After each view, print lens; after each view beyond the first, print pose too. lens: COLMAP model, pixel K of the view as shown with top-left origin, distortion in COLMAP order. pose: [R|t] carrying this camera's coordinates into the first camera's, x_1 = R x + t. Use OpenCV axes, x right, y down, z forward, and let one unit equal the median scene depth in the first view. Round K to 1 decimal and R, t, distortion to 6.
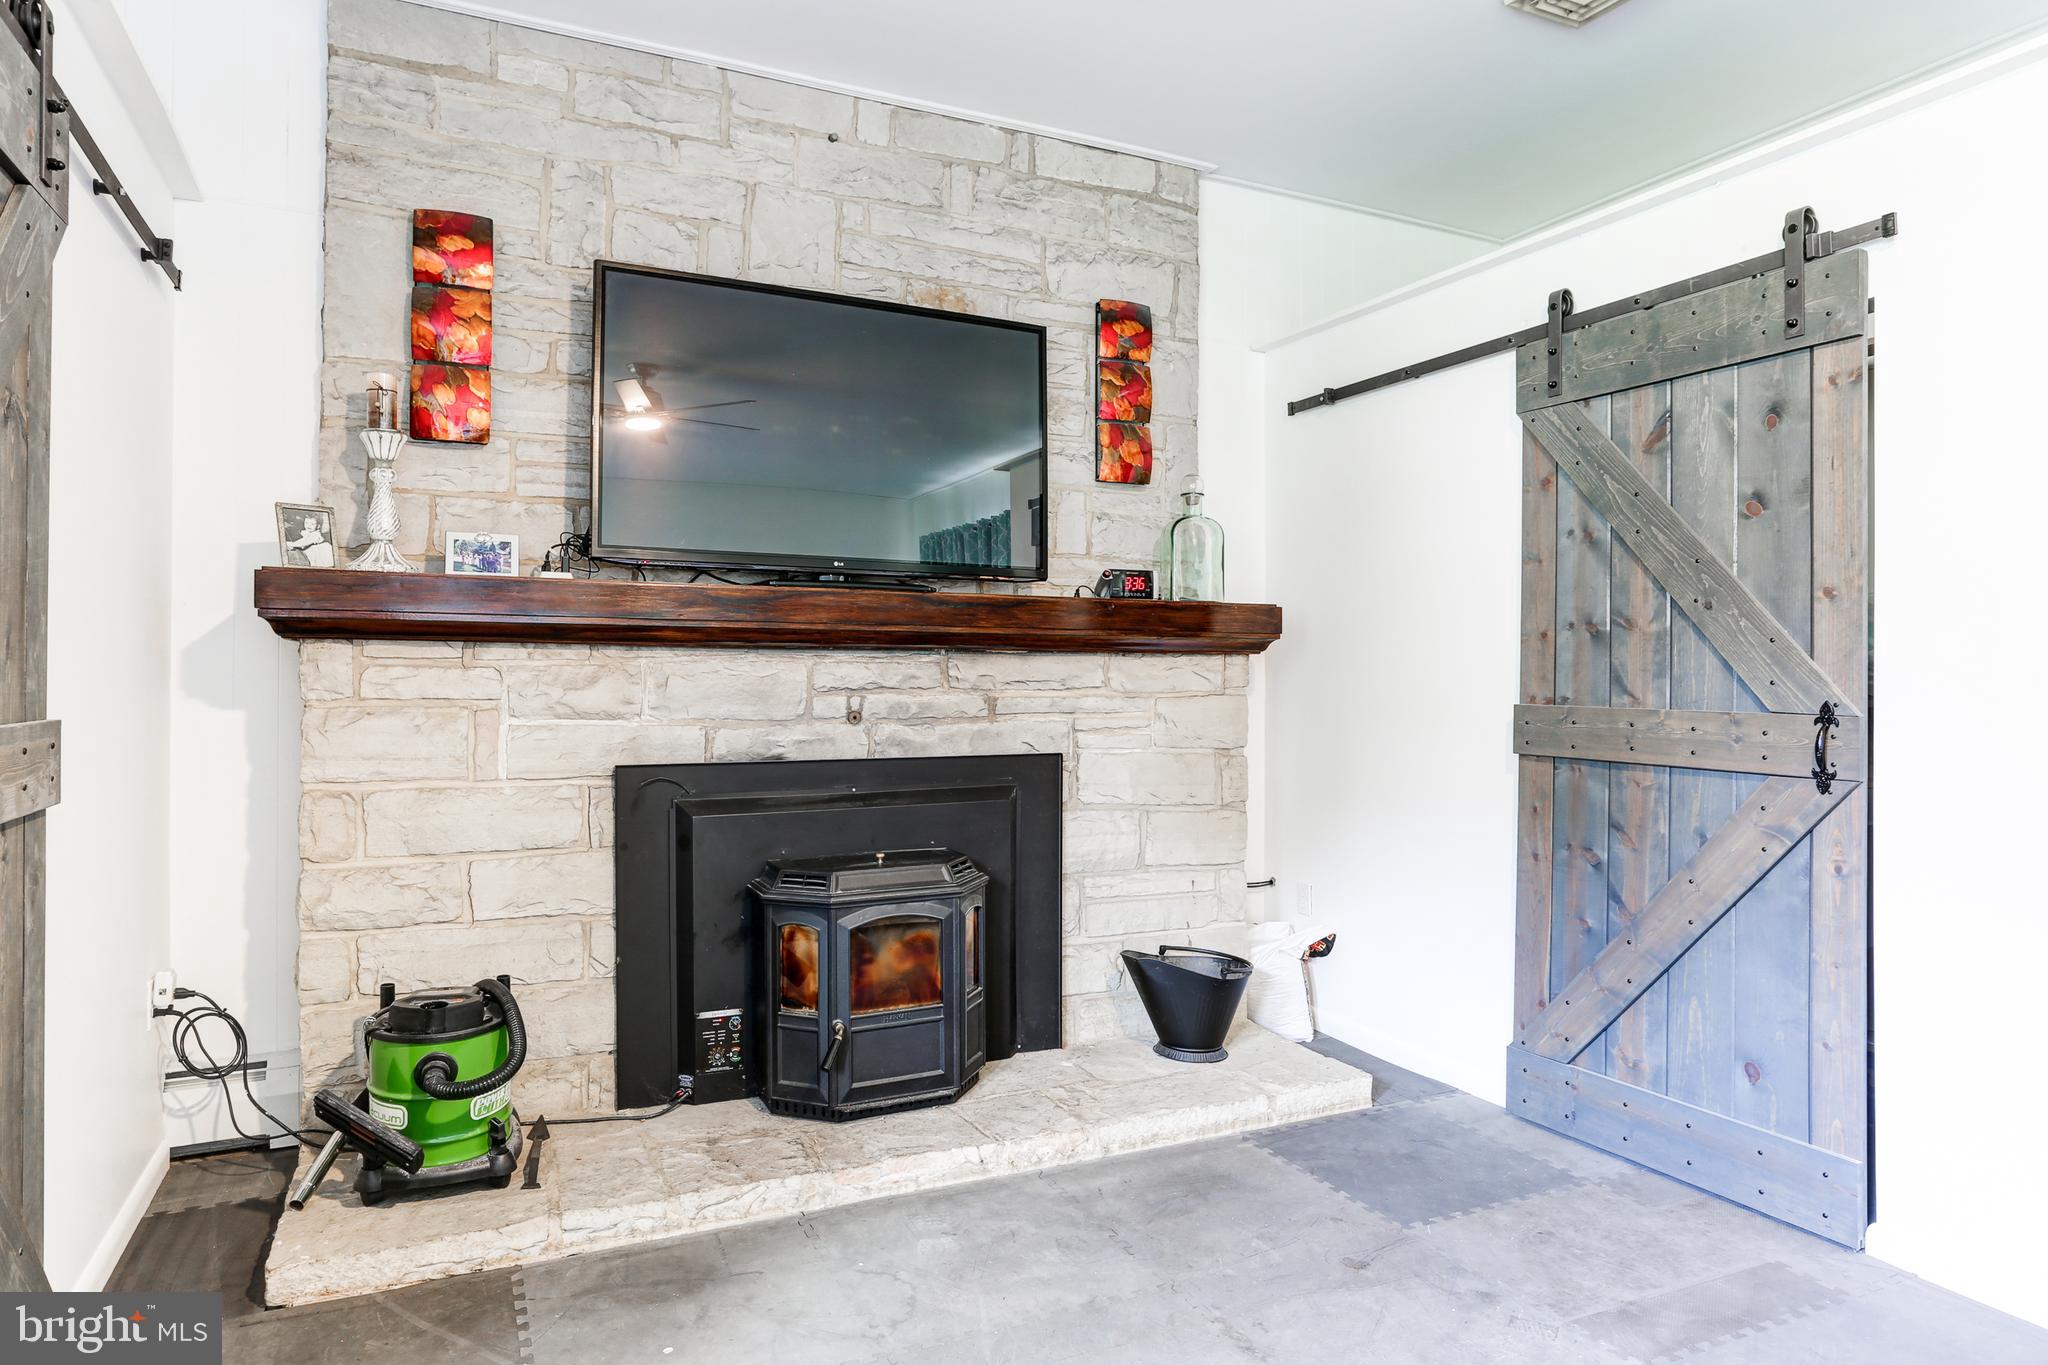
lens RADIAL K [[1182.1, 0, 1004.4], [0, 1182.1, 664.5], [0, 0, 1]] dist [-0.056486, 0.048972]
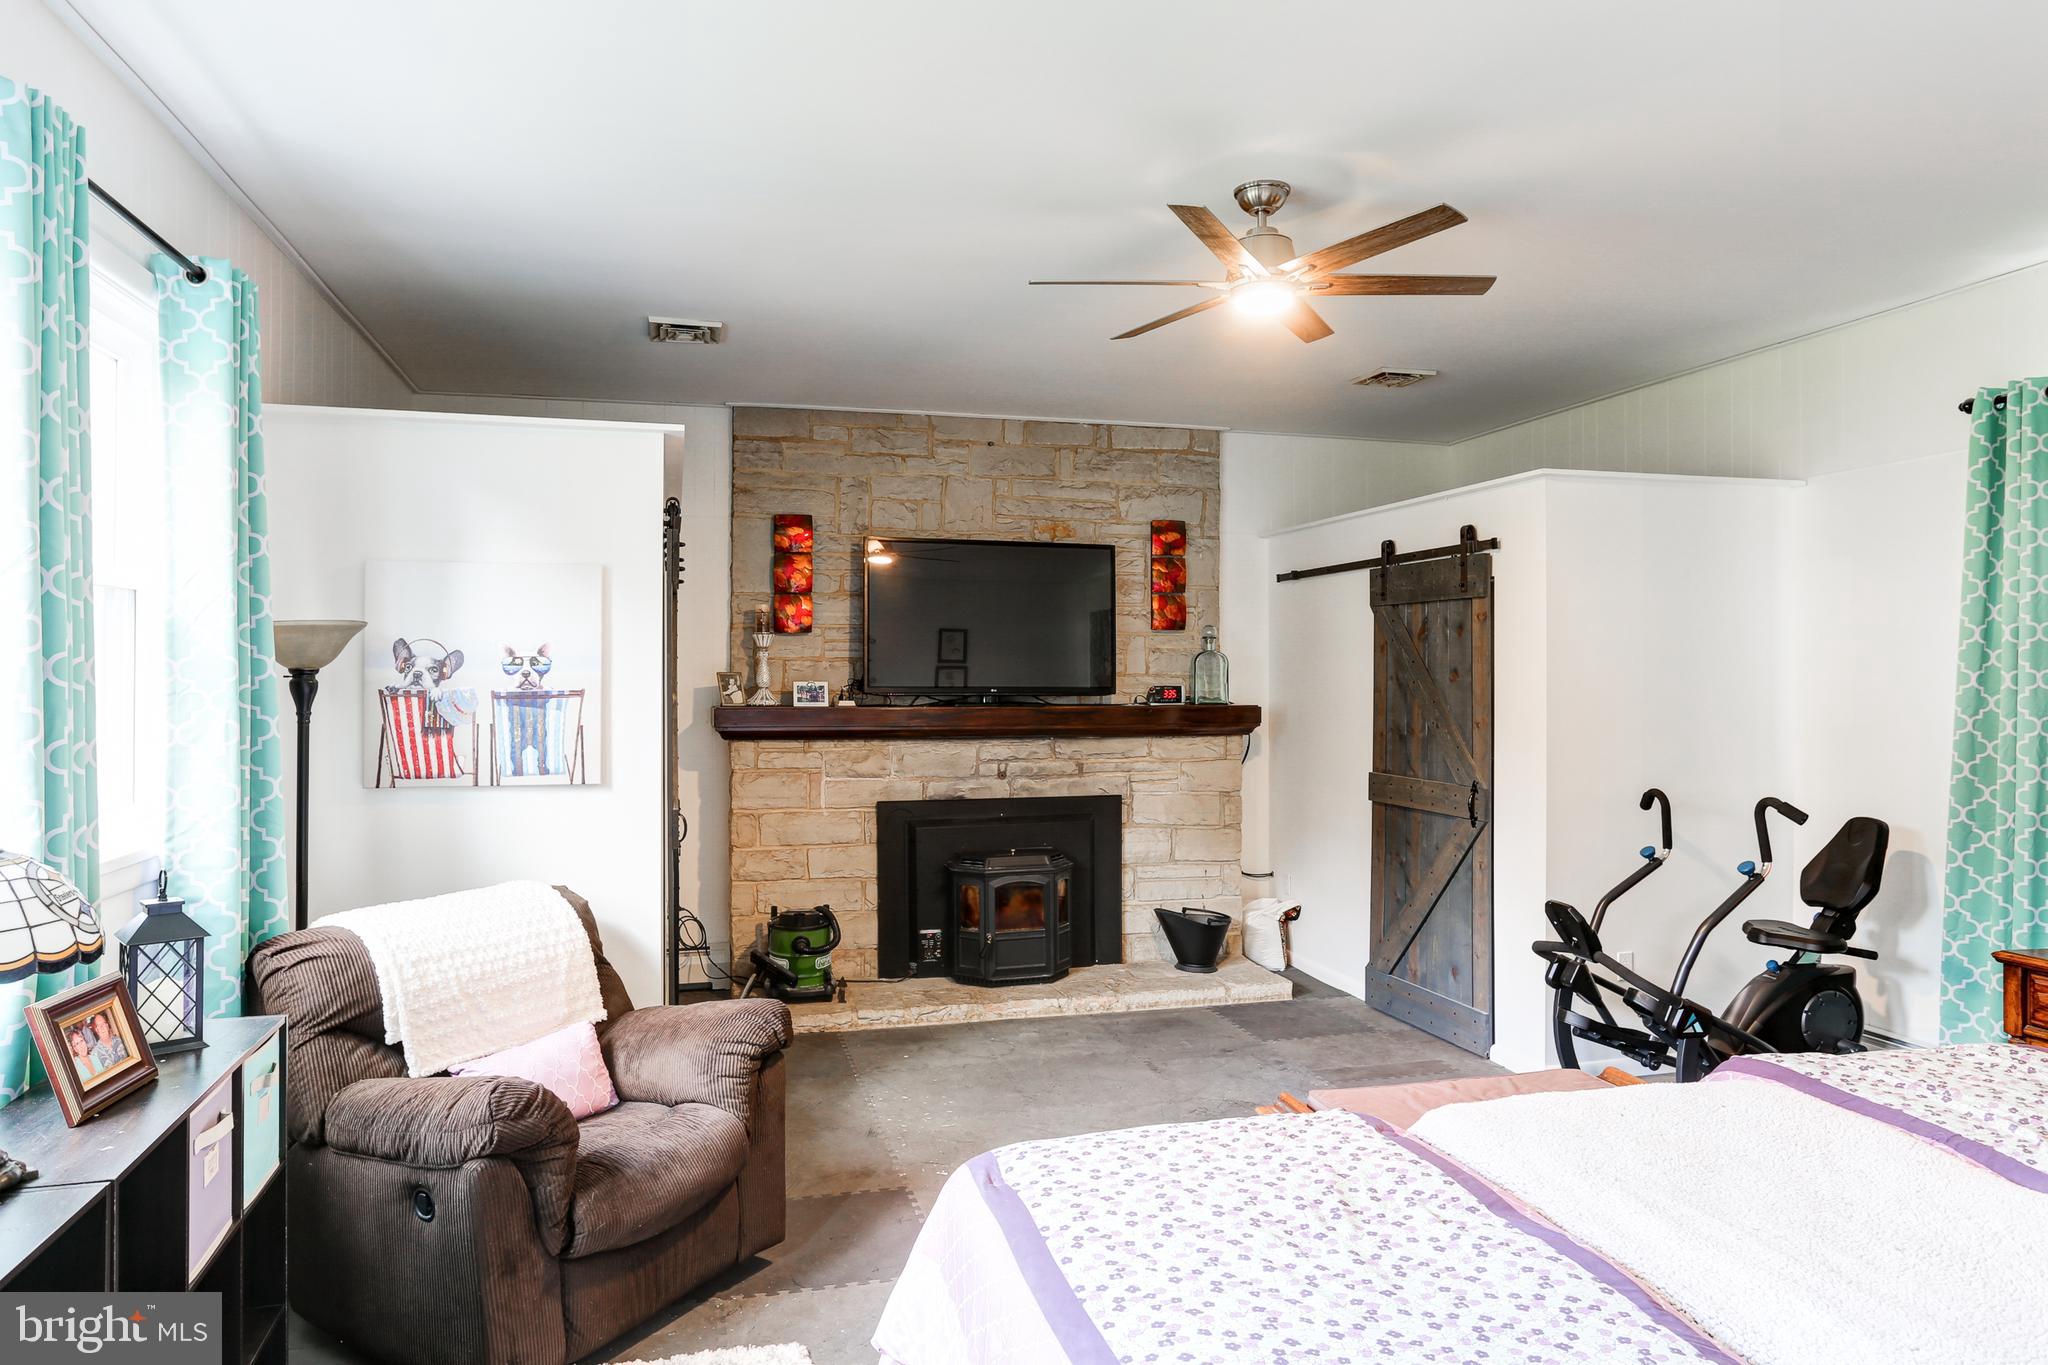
lens RADIAL K [[1275.9, 0, 1020.5], [0, 1275.9, 664.0], [0, 0, 1]] dist [-0.051786, 0.048751]
pose [[0.983874, -0.005231, -0.178785, 0.272192], [0.005915, 0.999977, 0.003291, -0.142661], [0.178763, -0.004296, 0.983883, -1.002680]]
